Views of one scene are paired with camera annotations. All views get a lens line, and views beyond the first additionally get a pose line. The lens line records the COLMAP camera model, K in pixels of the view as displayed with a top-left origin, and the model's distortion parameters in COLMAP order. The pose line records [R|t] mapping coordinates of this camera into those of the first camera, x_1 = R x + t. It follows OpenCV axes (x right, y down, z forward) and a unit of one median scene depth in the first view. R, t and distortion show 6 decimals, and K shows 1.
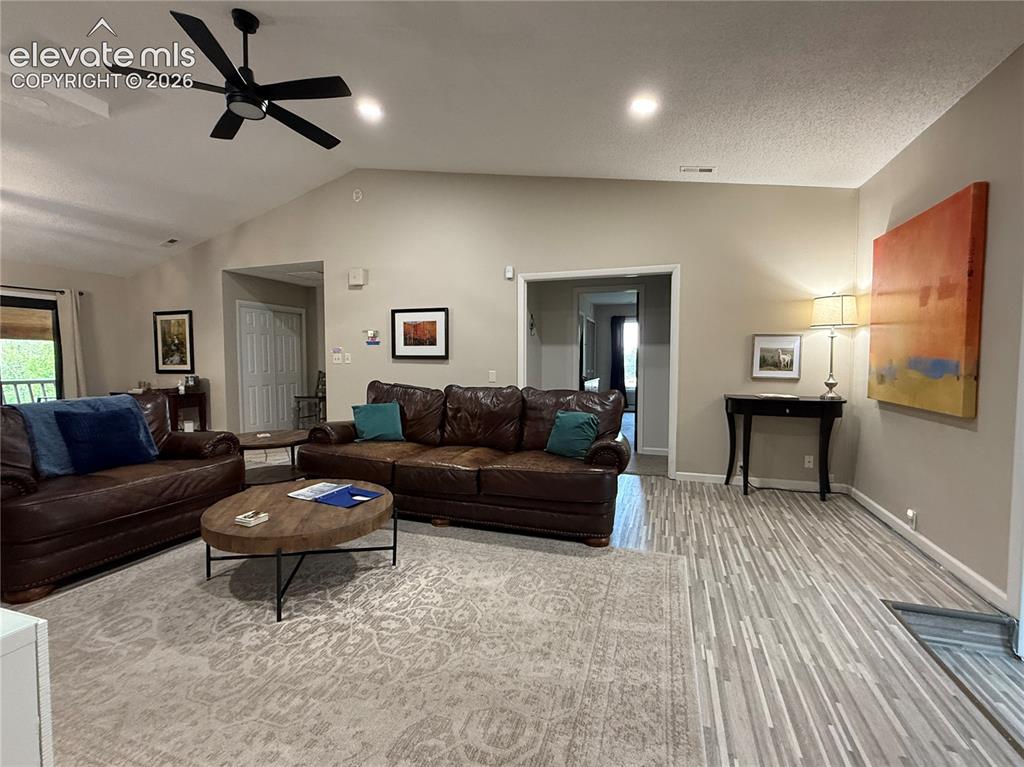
lens RADIAL K [[464.9, 0, 512.8], [0, 464.9, 377.5], [0, 0, 1]] dist [-0.019575, -0.000109]
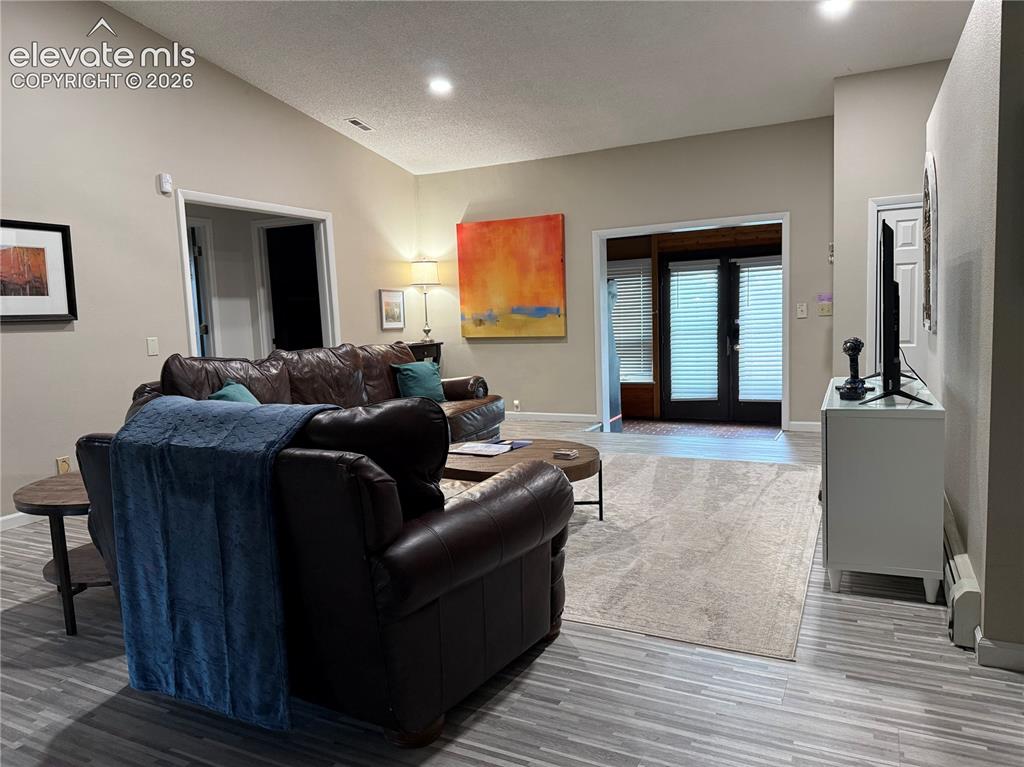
lens RADIAL K [[726.9, 0, 509.4], [0, 726.9, 392.0], [0, 0, 1]] dist [0.073369, -0.034976]
pose [[0.131332, -0.115488, 0.984588, -1.203289], [0.076726, 0.991396, 0.106052, -0.012475], [-0.988365, 0.061615, 0.139063, 0.479470]]
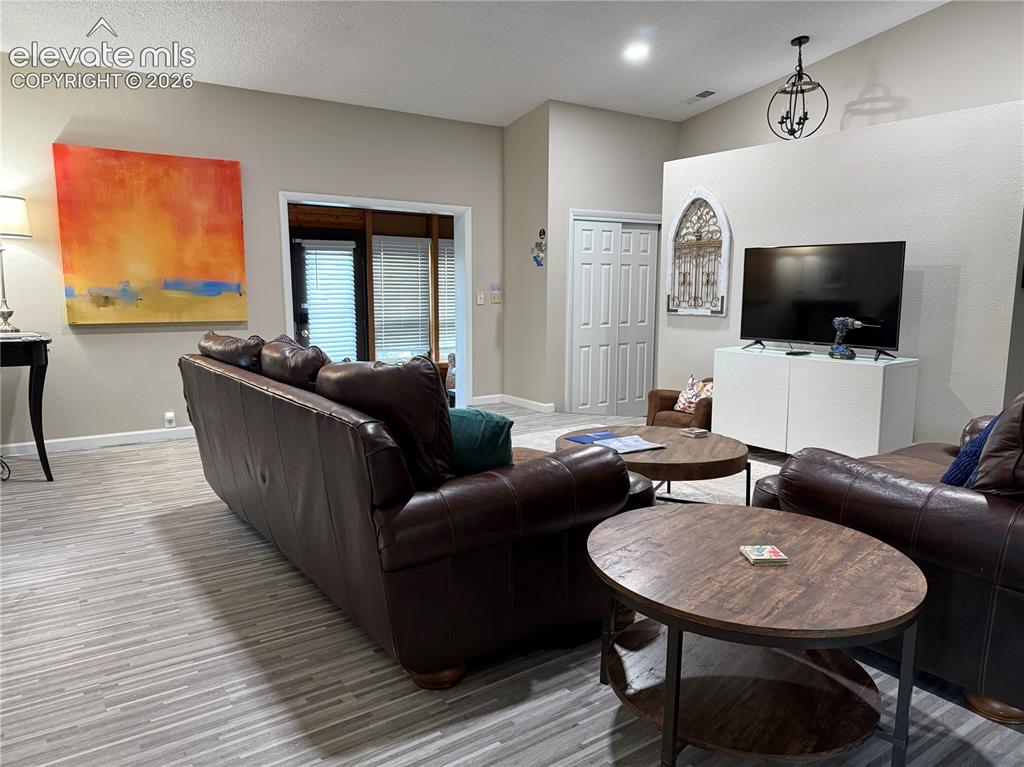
lens RADIAL K [[726.9, 0, 510.9], [0, 726.9, 377.4], [0, 0, 1]] dist [0.073369, -0.034976]
pose [[-0.802870, -0.075204, 0.591391, -0.656618], [0.025194, 0.986845, 0.159696, -0.052734], [-0.595621, 0.143114, -0.790414, 1.403698]]
